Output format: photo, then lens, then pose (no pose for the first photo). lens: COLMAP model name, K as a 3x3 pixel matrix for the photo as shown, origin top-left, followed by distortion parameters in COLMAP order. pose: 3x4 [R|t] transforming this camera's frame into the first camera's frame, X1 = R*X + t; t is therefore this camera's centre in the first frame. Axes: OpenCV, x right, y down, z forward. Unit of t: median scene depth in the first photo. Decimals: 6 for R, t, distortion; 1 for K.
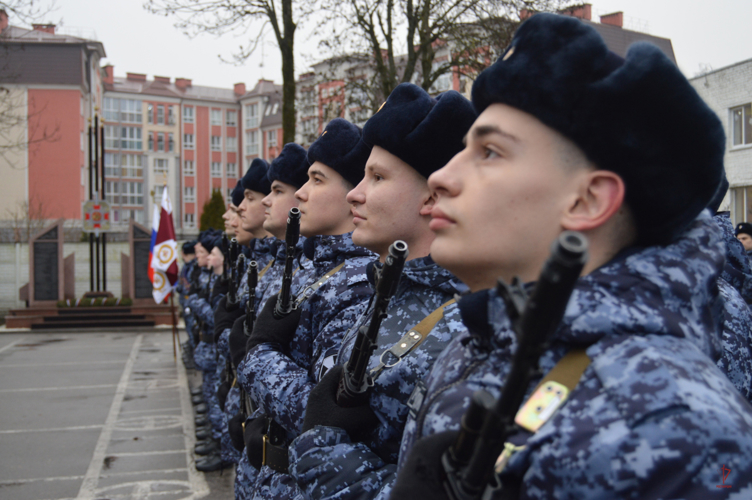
lens RADIAL K [[1056.0, 0, 373.7], [0, 1056.0, 248.4], [0, 0, 1]] dist [0.000106, 0.000000]
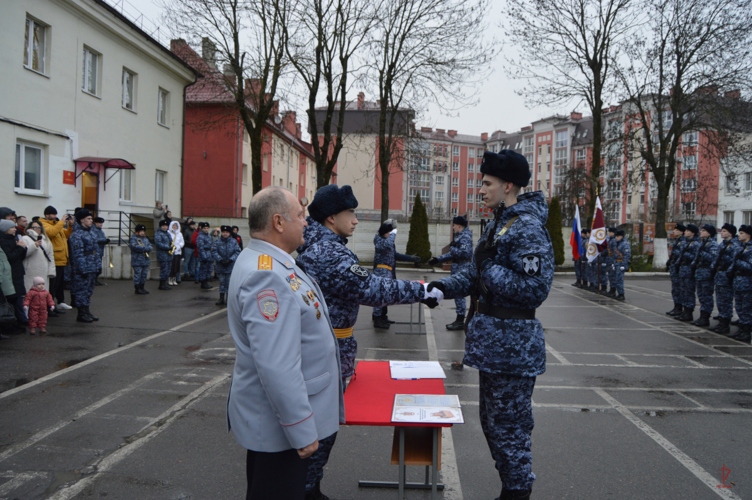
lens RADIAL K [[615.1, 0, 371.7], [0, 615.1, 255.8], [0, 0, 1]] dist [-0.078220, 0.028900]
pose [[0.965532, 0.046707, -0.256060, -0.045767], [-0.035452, 0.998199, 0.048398, 0.000843], [0.257860, -0.037651, 0.965448, -0.013190]]
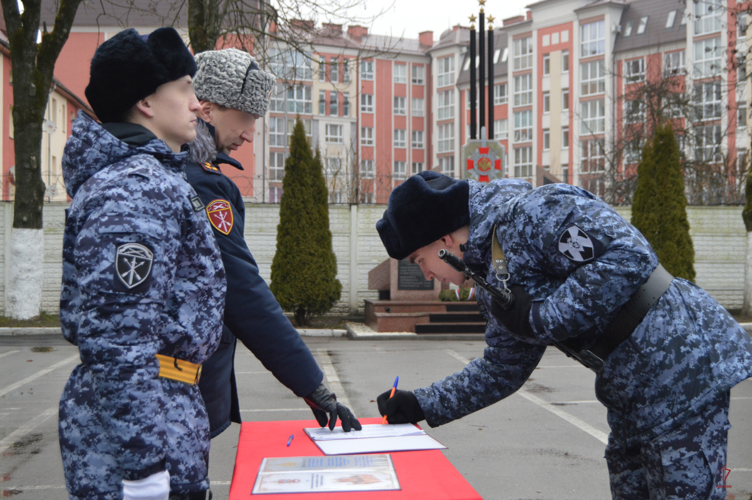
lens RADIAL K [[1255.3, 0, 378.2], [0, 1255.3, 245.6], [0, 0, 1]] dist [-0.008842, 0.000000]
pose [[0.993586, 0.012220, -0.112413, -0.060905], [-0.012038, 0.999925, 0.002305, 0.004950], [0.112433, -0.000937, 0.993659, 0.054396]]
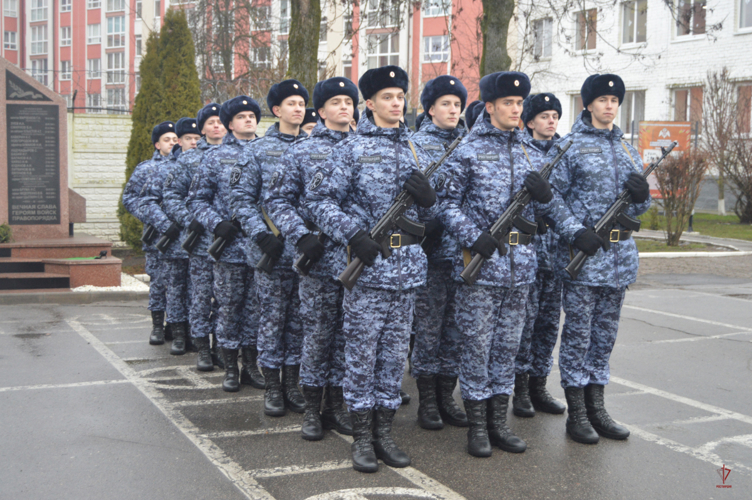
lens RADIAL K [[1121.5, 0, 378.6], [0, 1121.5, 252.9], [0, 0, 1]] dist [-0.026237, 0.000000]
pose [[0.977278, 0.014374, 0.211472, -0.042554], [-0.033576, 0.995599, 0.087492, 0.002494], [-0.209284, -0.092604, 0.973460, 0.117434]]
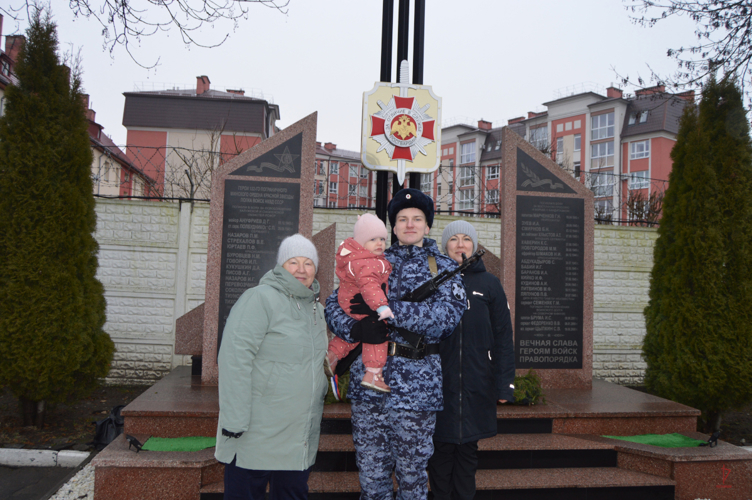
lens RADIAL K [[632.1, 0, 380.0], [0, 632.1, 251.8], [0, 0, 1]] dist [-0.053789, -0.002172]
pose [[0.997096, 0.046930, -0.059976, -0.065019], [-0.048908, 0.998292, -0.031951, 0.004813], [0.058374, 0.034792, 0.997688, 0.200756]]
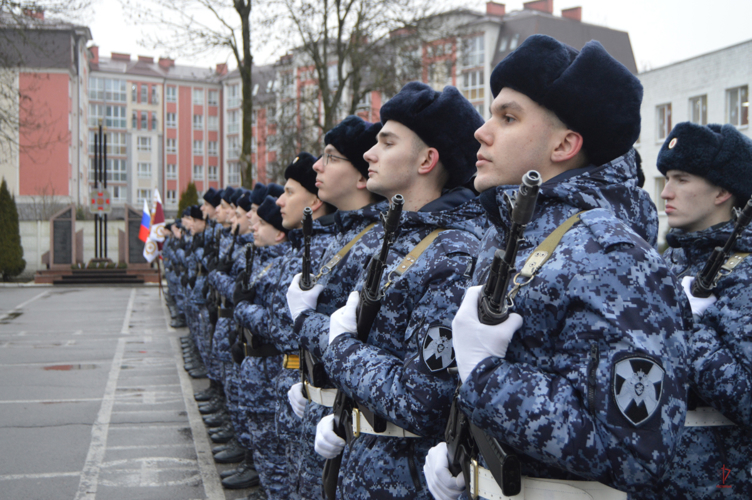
lens RADIAL K [[1121.5, 0, 402.3], [0, 1121.5, 245.6], [0, 0, 1]] dist [-0.026237, 0.000000]
pose [[0.999486, 0.010080, 0.030435, 0.018973], [-0.010633, 0.999780, 0.018072, -0.001052], [-0.030246, -0.018387, 0.999373, -0.106207]]
